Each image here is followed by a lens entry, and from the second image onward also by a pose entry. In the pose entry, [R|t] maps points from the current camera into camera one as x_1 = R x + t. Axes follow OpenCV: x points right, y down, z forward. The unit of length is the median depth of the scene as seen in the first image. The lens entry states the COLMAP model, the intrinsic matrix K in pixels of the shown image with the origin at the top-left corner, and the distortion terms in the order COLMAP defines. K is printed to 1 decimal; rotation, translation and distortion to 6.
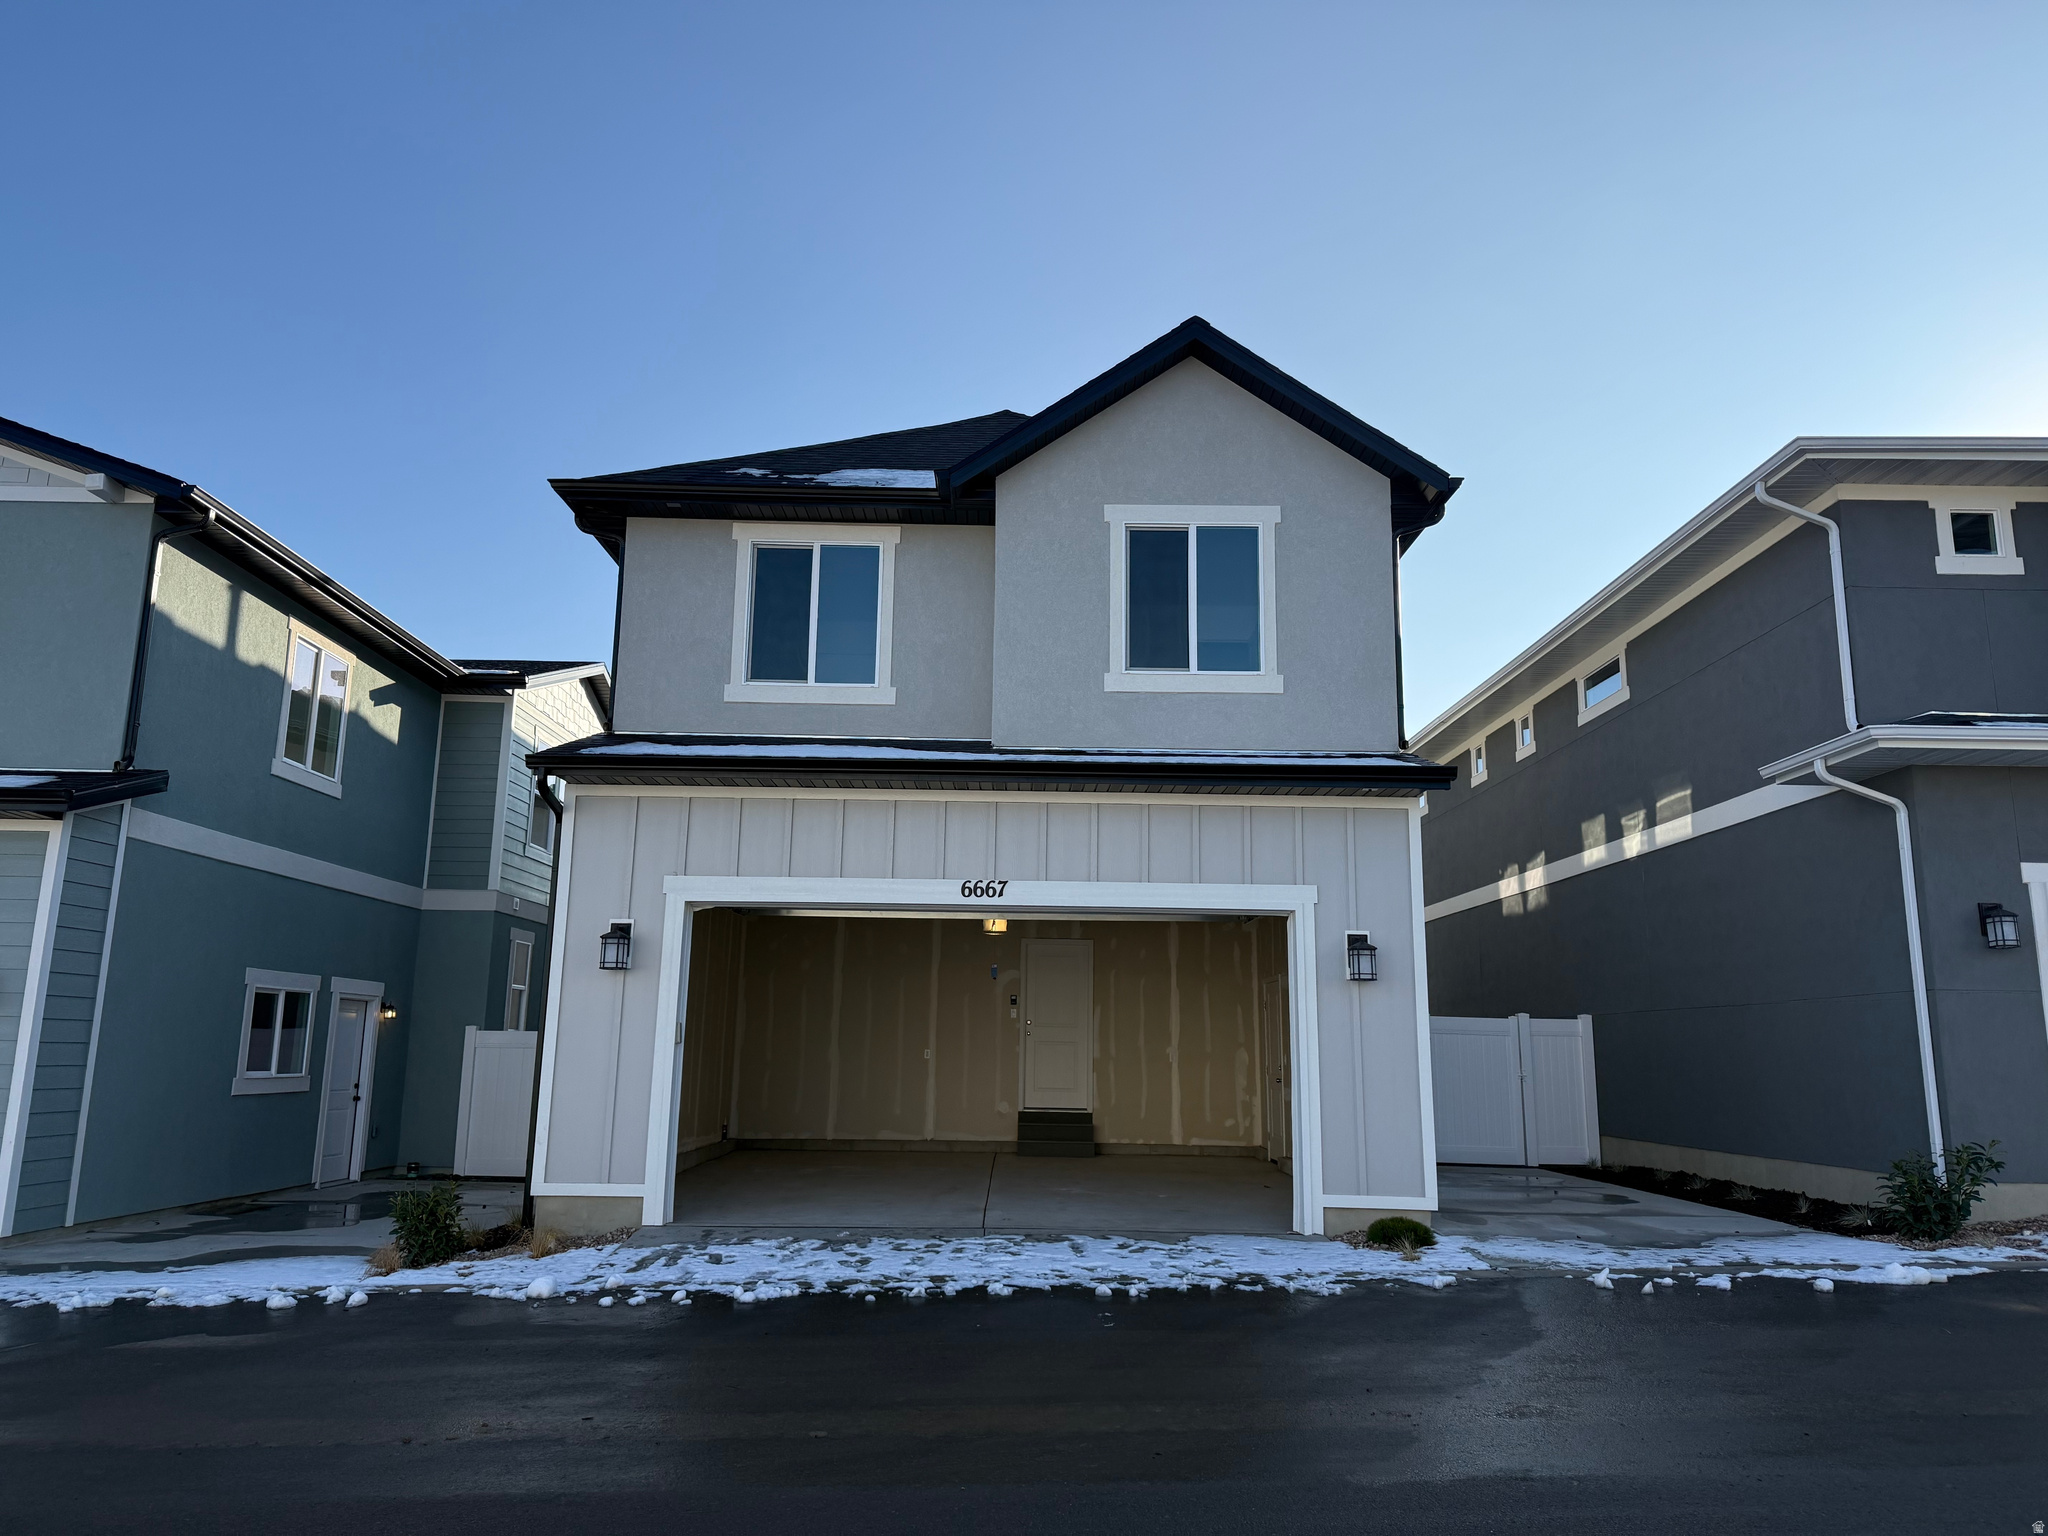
lens RADIAL K [[1438.2, 0, 1010.9], [0, 1438.2, 757.7], [0, 0, 1]] dist [0.028658, -0.043408]
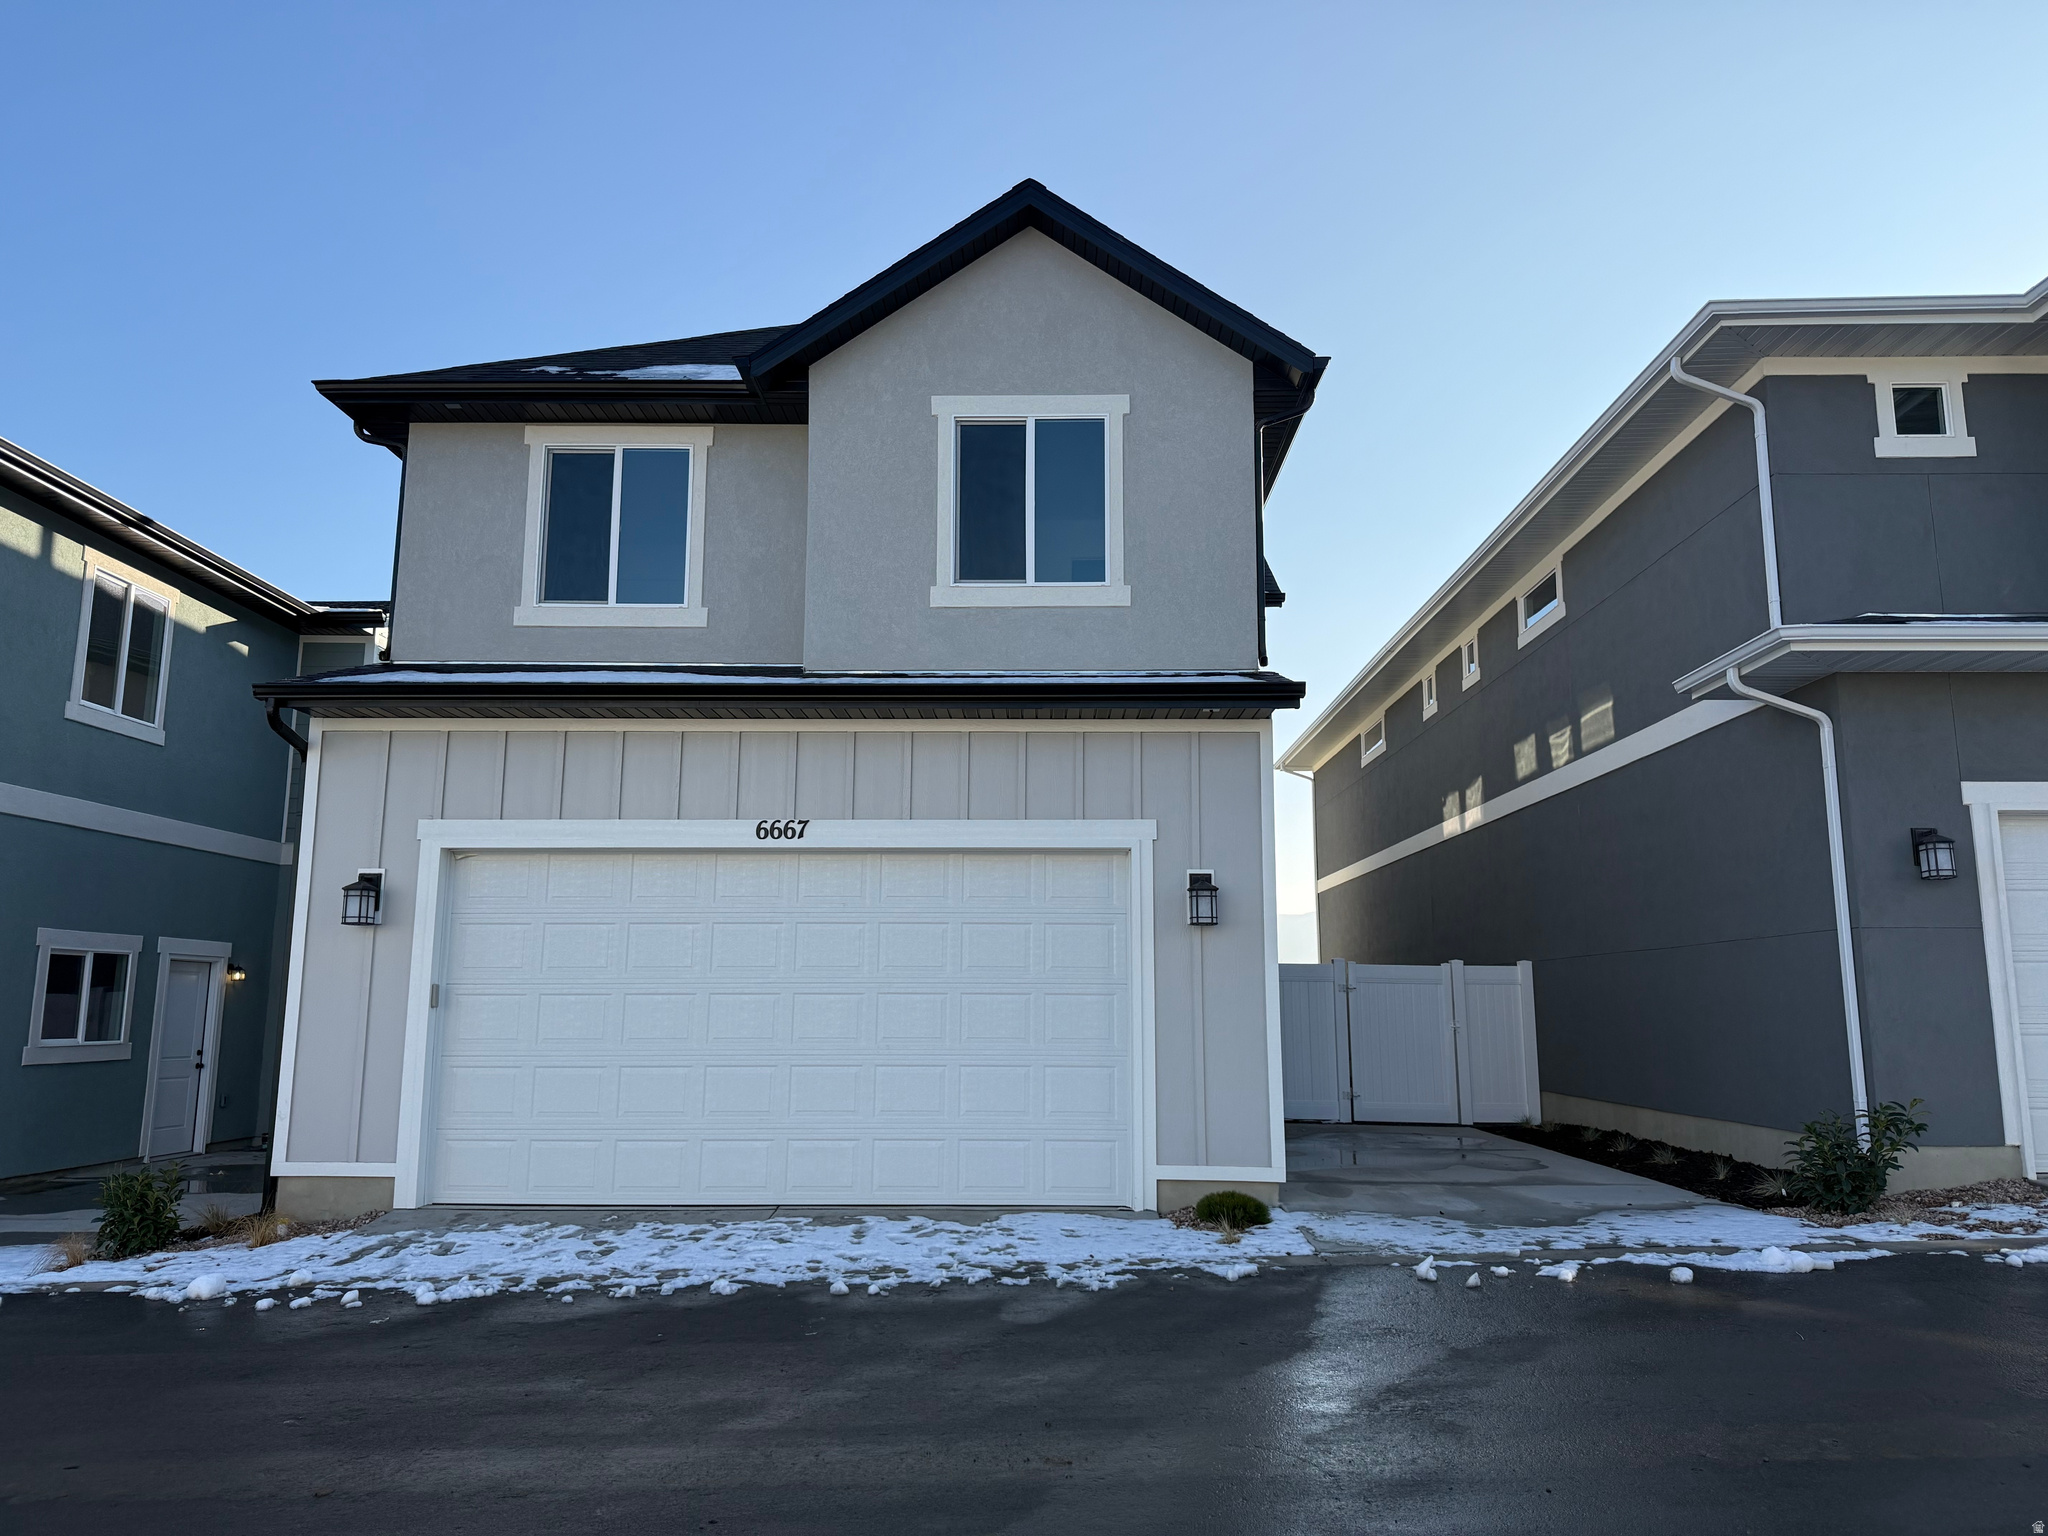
lens RADIAL K [[1438.2, 0, 1023.2], [0, 1438.2, 759.2], [0, 0, 1]] dist [0.028658, -0.043408]
pose [[0.999735, -0.014756, -0.017675, 0.136954], [0.015327, 0.999351, 0.032603, 0.020045], [0.017182, -0.032866, 0.999312, 0.107877]]
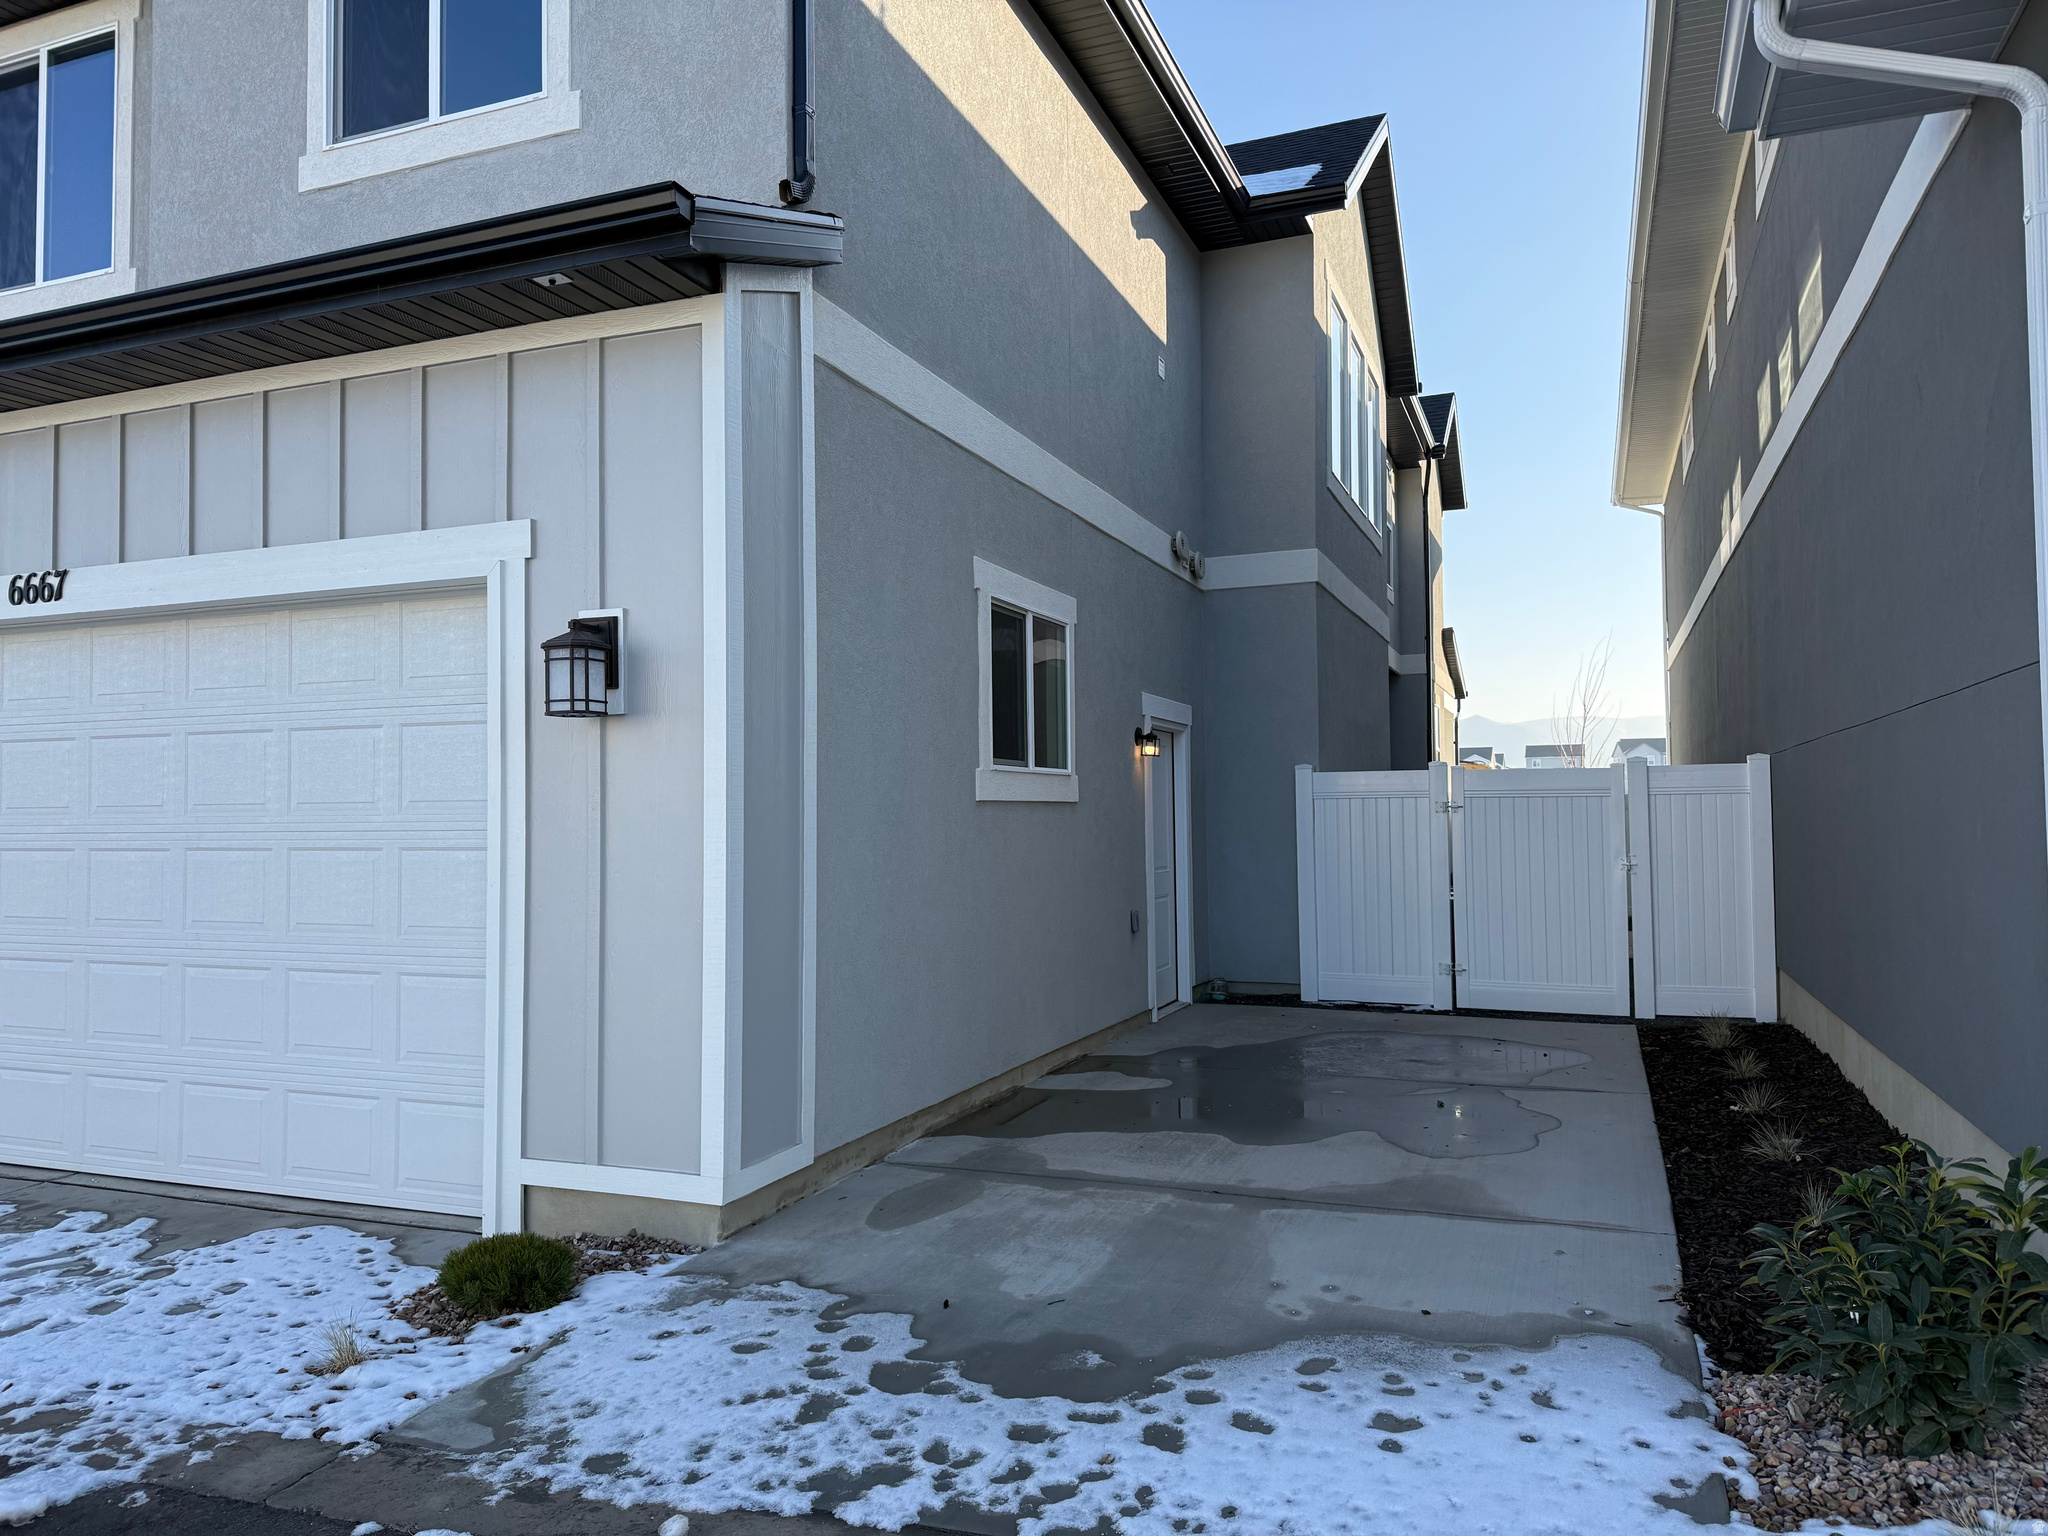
lens RADIAL K [[1438.2, 0, 1034.7], [0, 1438.2, 781.9], [0, 0, 1]] dist [0.028658, -0.043408]
pose [[0.931734, -0.036580, -0.361295, 0.494573], [0.099707, 0.982447, 0.157661, 0.107542], [0.349186, -0.182922, 0.919026, 0.574417]]
